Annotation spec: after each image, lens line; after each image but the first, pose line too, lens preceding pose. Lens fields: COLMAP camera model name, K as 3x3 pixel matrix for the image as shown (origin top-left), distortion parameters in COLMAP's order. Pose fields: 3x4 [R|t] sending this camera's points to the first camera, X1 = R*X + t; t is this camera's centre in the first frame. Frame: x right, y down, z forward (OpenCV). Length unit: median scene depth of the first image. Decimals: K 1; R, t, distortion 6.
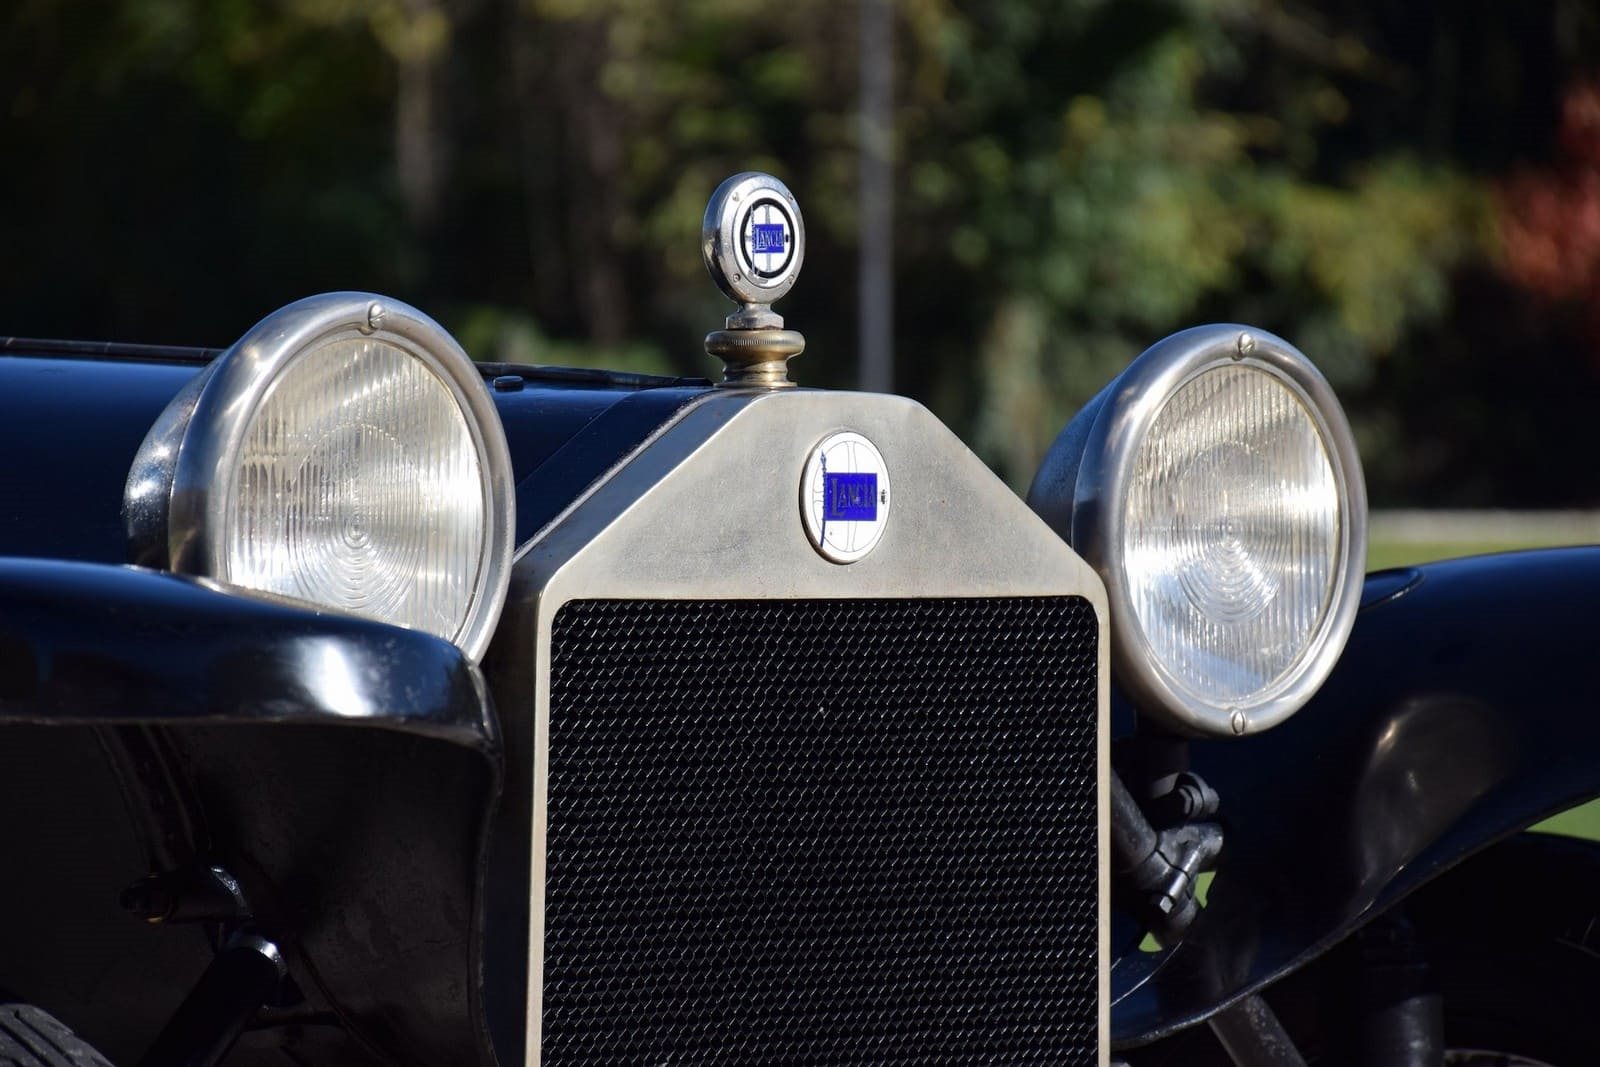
lens RADIAL K [[8671.7, 0, 797.5], [0, 8671.7, 587.1], [0, 0, 1]] dist [2.587557, -7.845482]
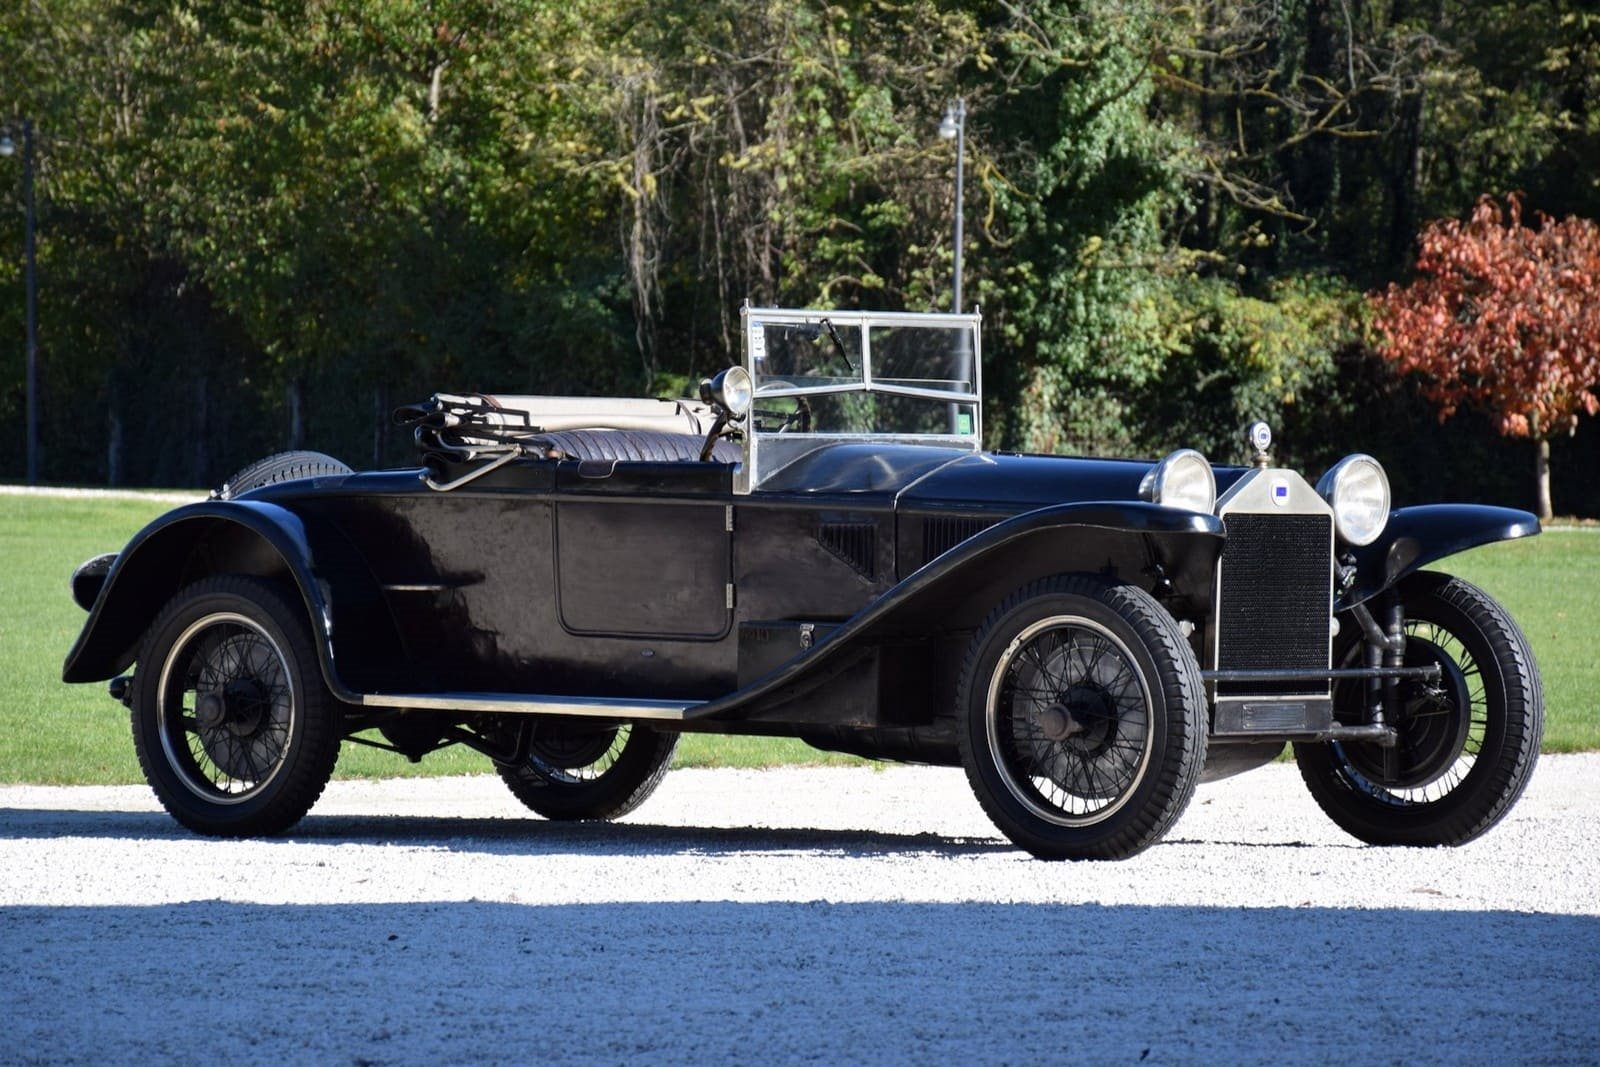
lens RADIAL K [[8671.7, 0, 797.5], [0, 8671.7, 587.1], [0, 0, 1]] dist [2.587557, -7.845482]
pose [[0.999771, 0.011401, 0.018084, -0.326687], [-0.011378, 0.999934, -0.001390, 0.048703], [-0.018099, 0.001184, 0.999836, -3.568628]]
